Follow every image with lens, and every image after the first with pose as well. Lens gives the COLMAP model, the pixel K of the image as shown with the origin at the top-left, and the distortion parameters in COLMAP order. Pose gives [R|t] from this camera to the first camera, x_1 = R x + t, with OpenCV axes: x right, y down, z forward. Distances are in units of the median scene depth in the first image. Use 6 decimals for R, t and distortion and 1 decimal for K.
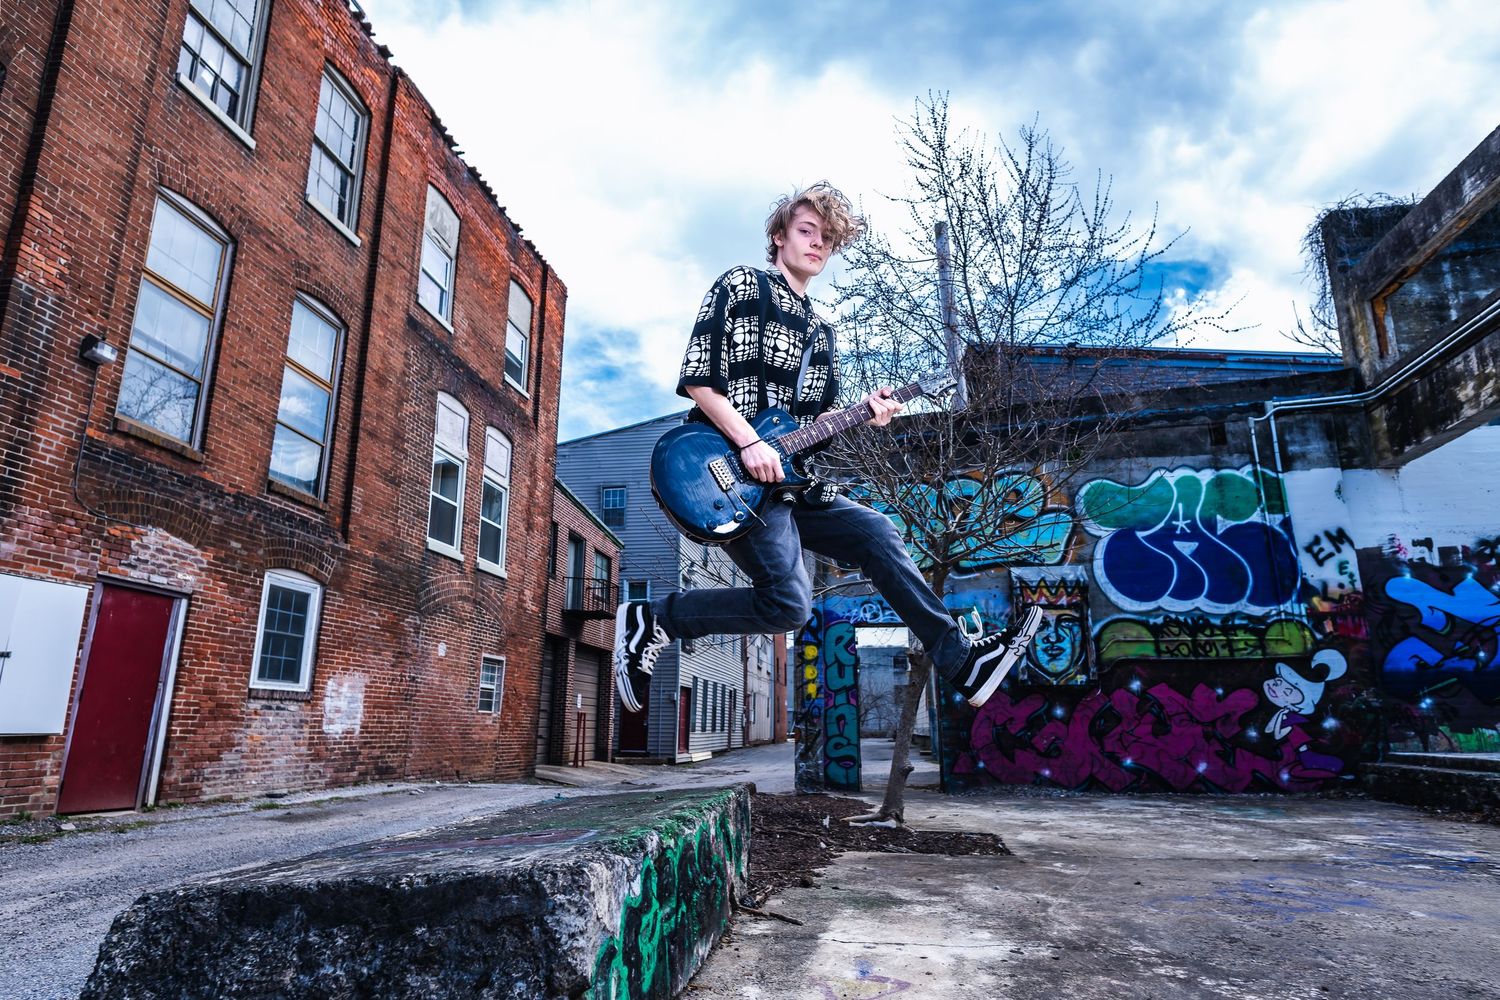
lens RADIAL K [[901.5, 0, 750.0], [0, 901.5, 500.0], [0, 0, 1]] dist [0.016903, 0.001480]
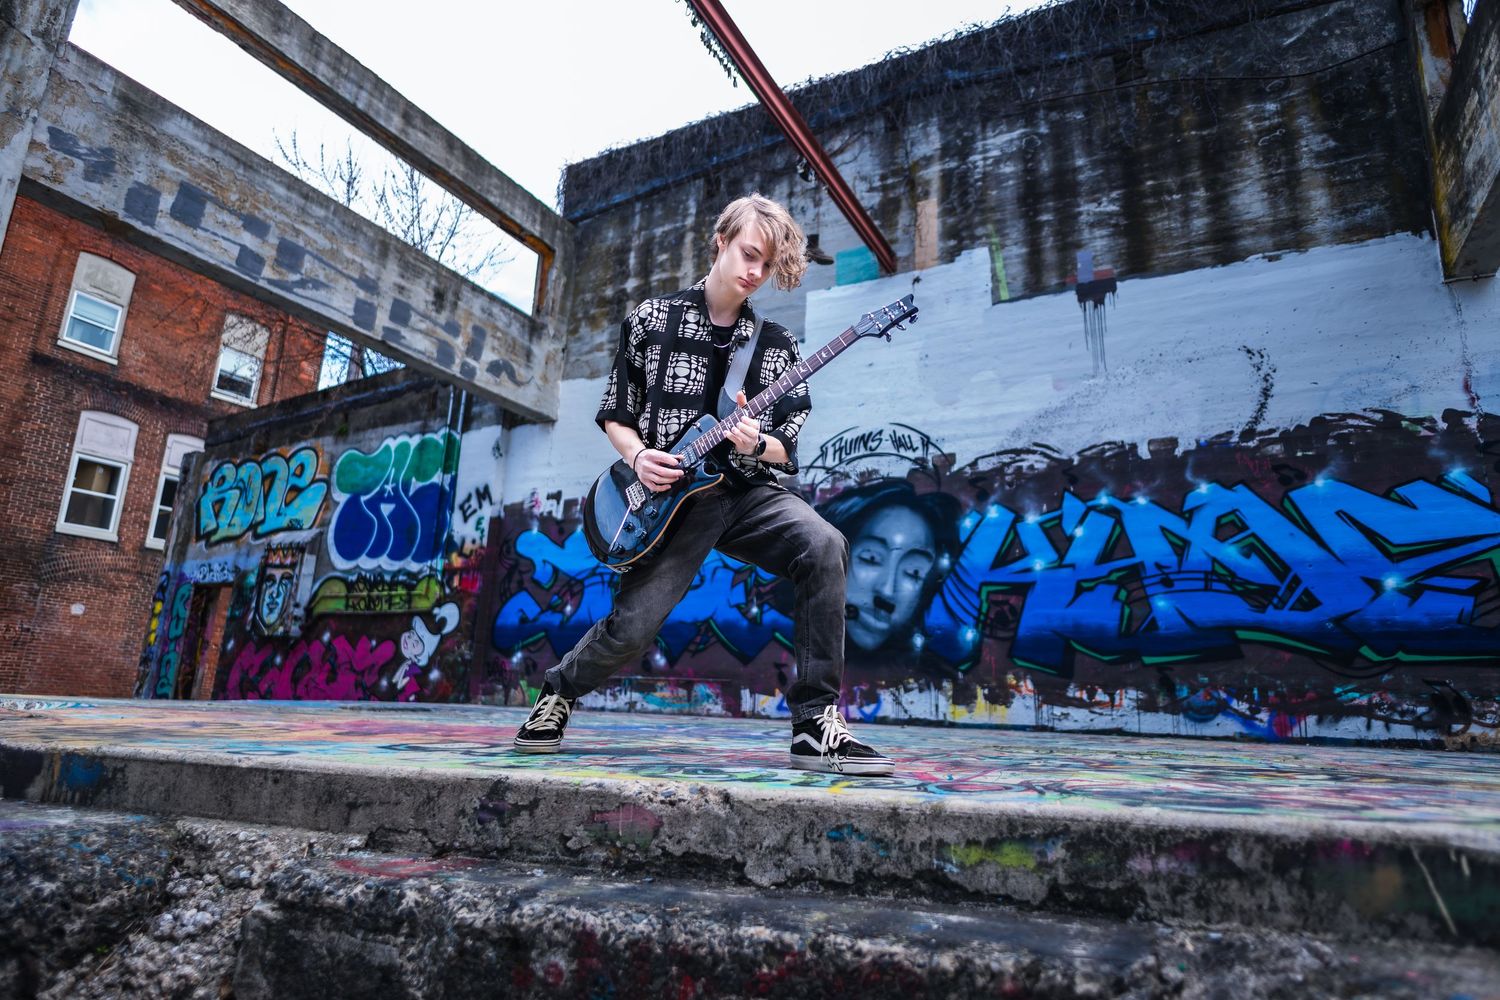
lens RADIAL K [[901.5, 0, 750.0], [0, 901.5, 500.0], [0, 0, 1]] dist [0.016903, 0.001480]
pose [[0.928713, -0.036134, -0.369035, 1.295350], [0.034834, 0.999341, -0.010187, 0.068528], [0.369160, -0.003394, 0.929360, 0.176099]]
